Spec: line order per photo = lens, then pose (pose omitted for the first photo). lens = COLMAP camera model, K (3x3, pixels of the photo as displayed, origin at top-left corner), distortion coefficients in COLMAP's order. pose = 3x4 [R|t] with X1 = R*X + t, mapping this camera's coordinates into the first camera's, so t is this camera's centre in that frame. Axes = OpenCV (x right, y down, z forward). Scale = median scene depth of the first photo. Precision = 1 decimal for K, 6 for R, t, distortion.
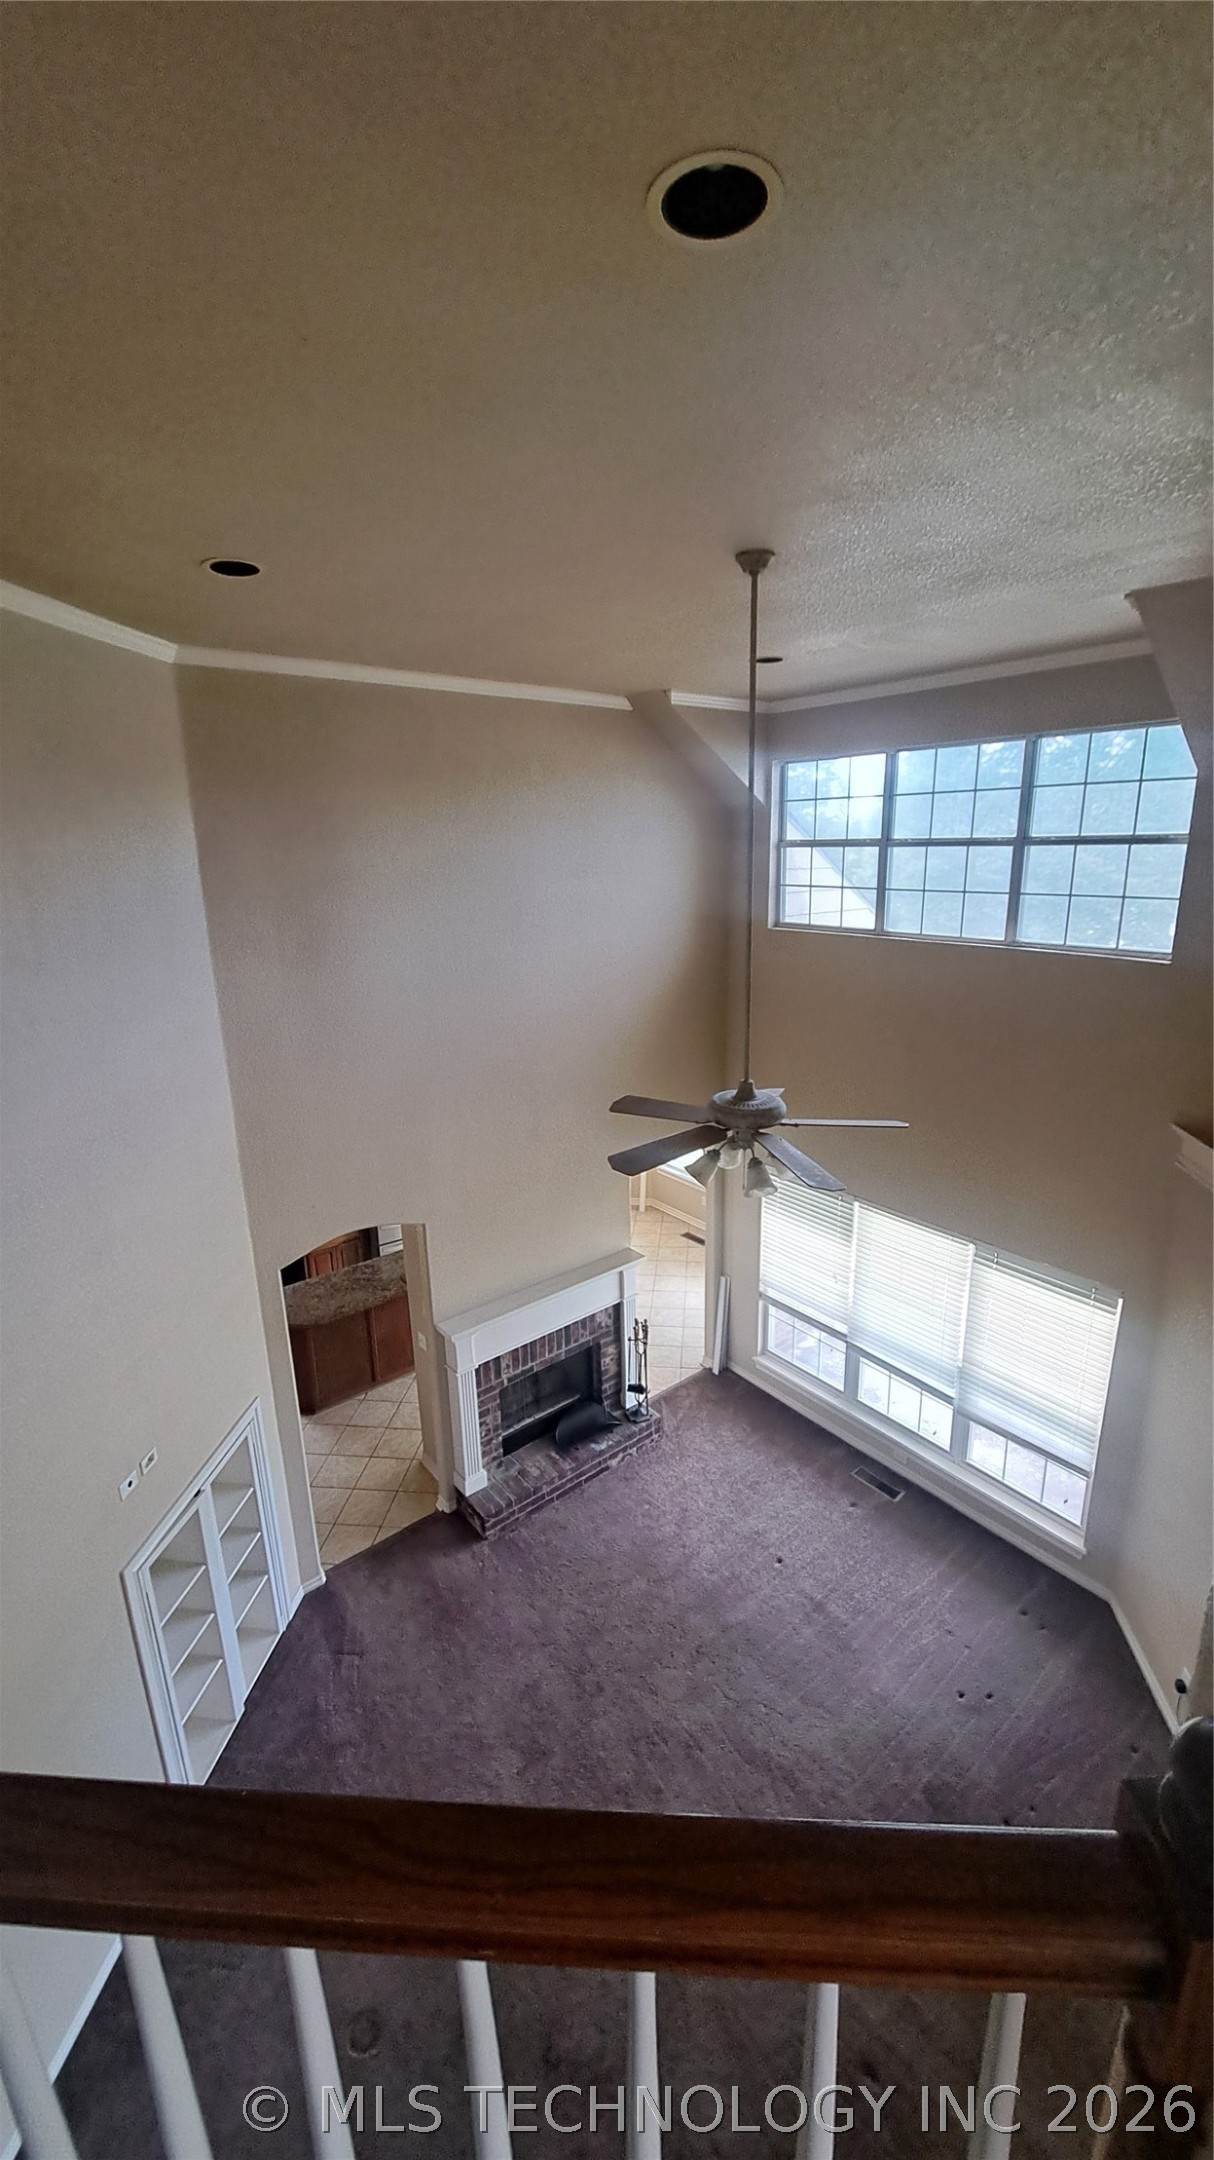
lens RADIAL K [[861.6, 0, 608.0], [0, 861.6, 1082.0], [0, 0, 1]] dist [-0.009171, -0.002983]
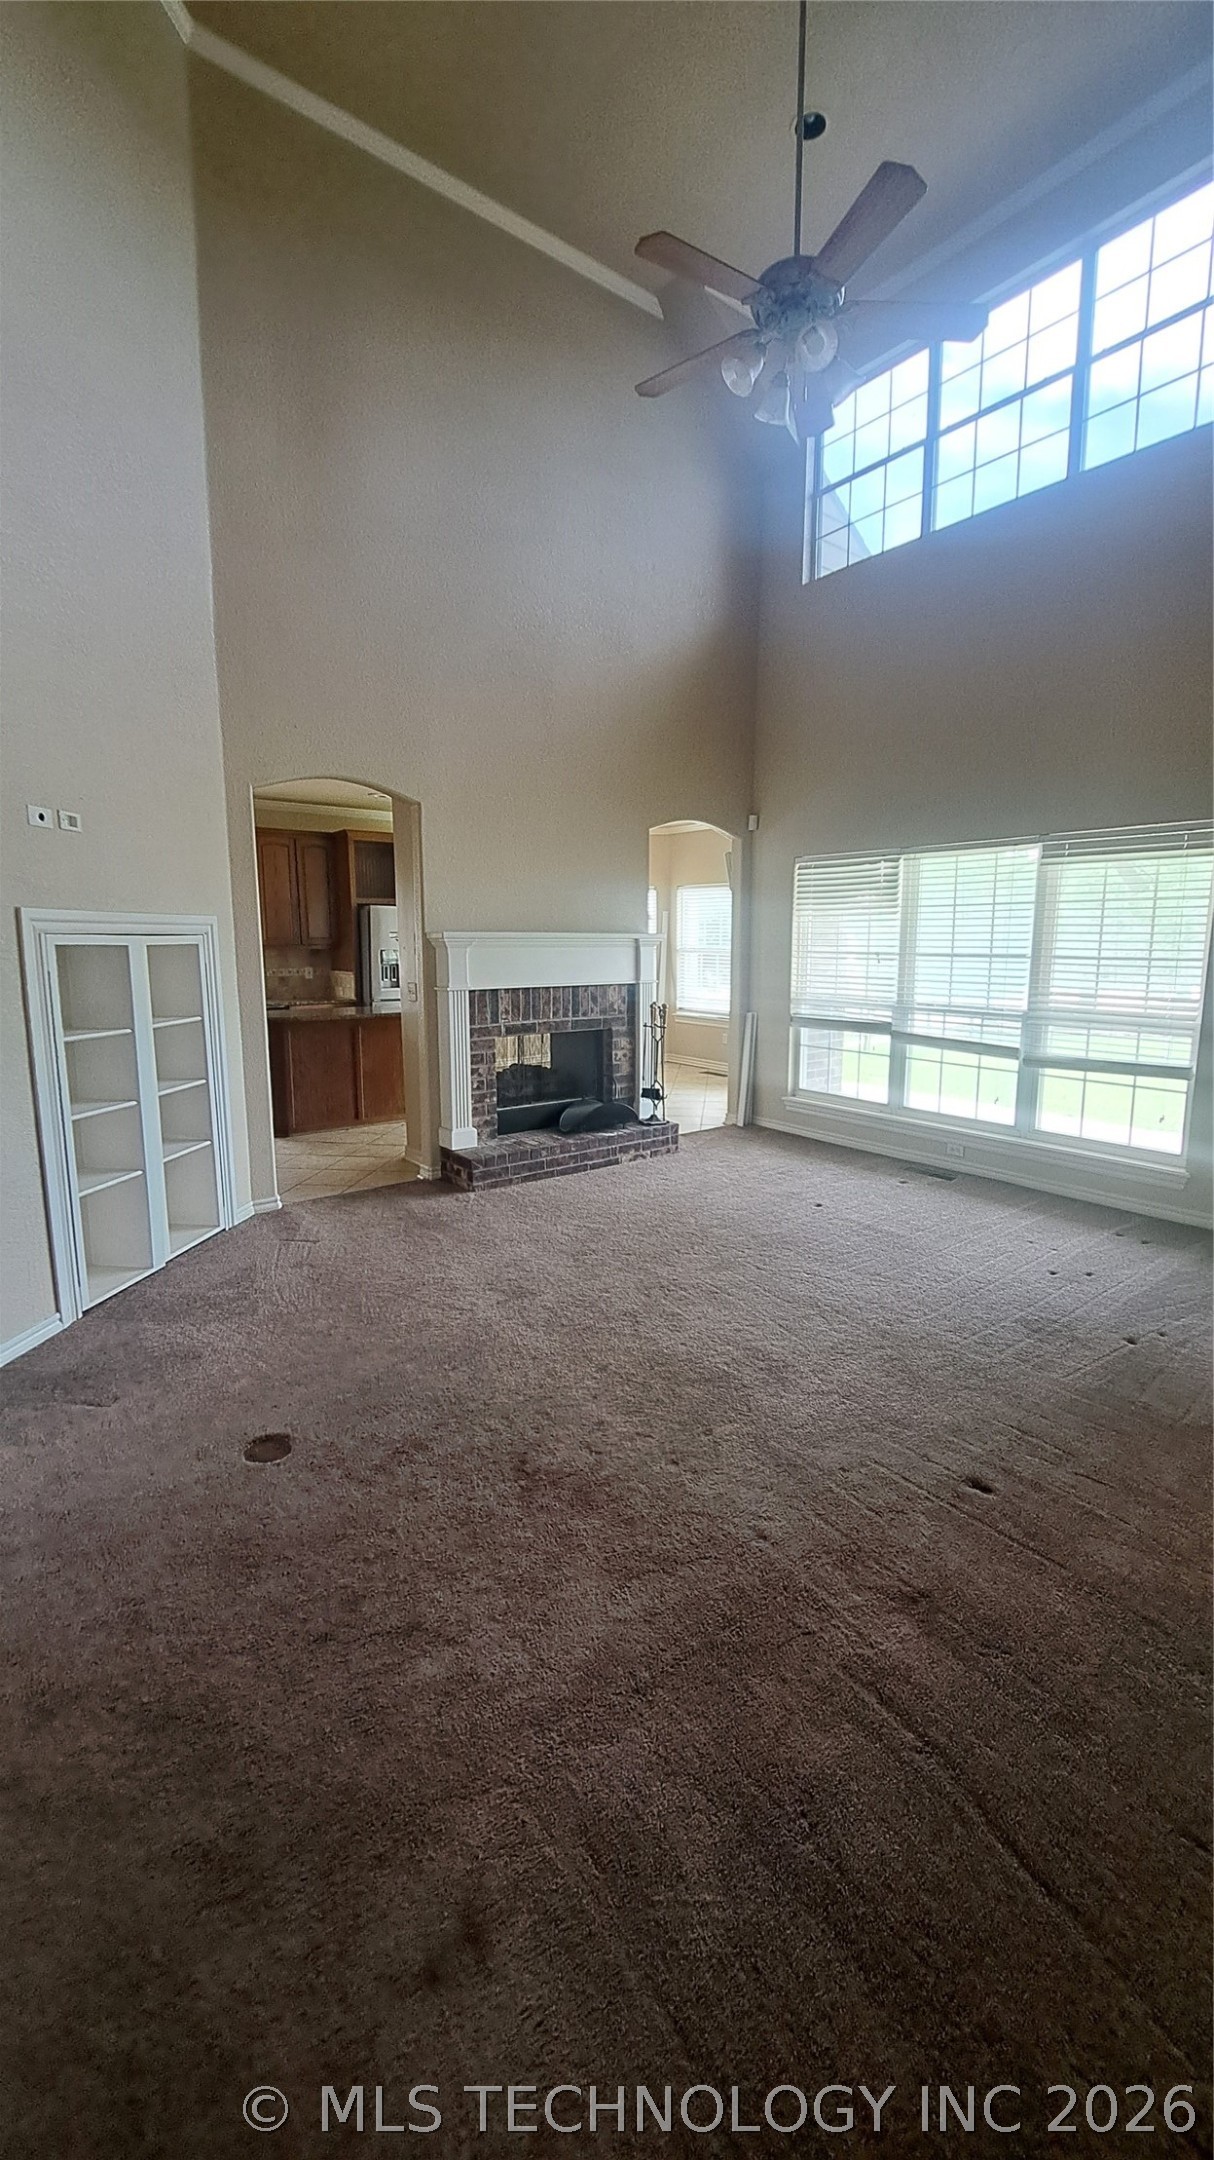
lens RADIAL K [[861.6, 0, 606.4], [0, 861.6, 1076.7], [0, 0, 1]] dist [-0.009171, -0.002983]
pose [[0.999491, 0.024684, -0.020224, 0.004639], [-0.026733, 0.993762, -0.108267, 0.460568], [0.017426, 0.108752, 0.993916, 0.126084]]
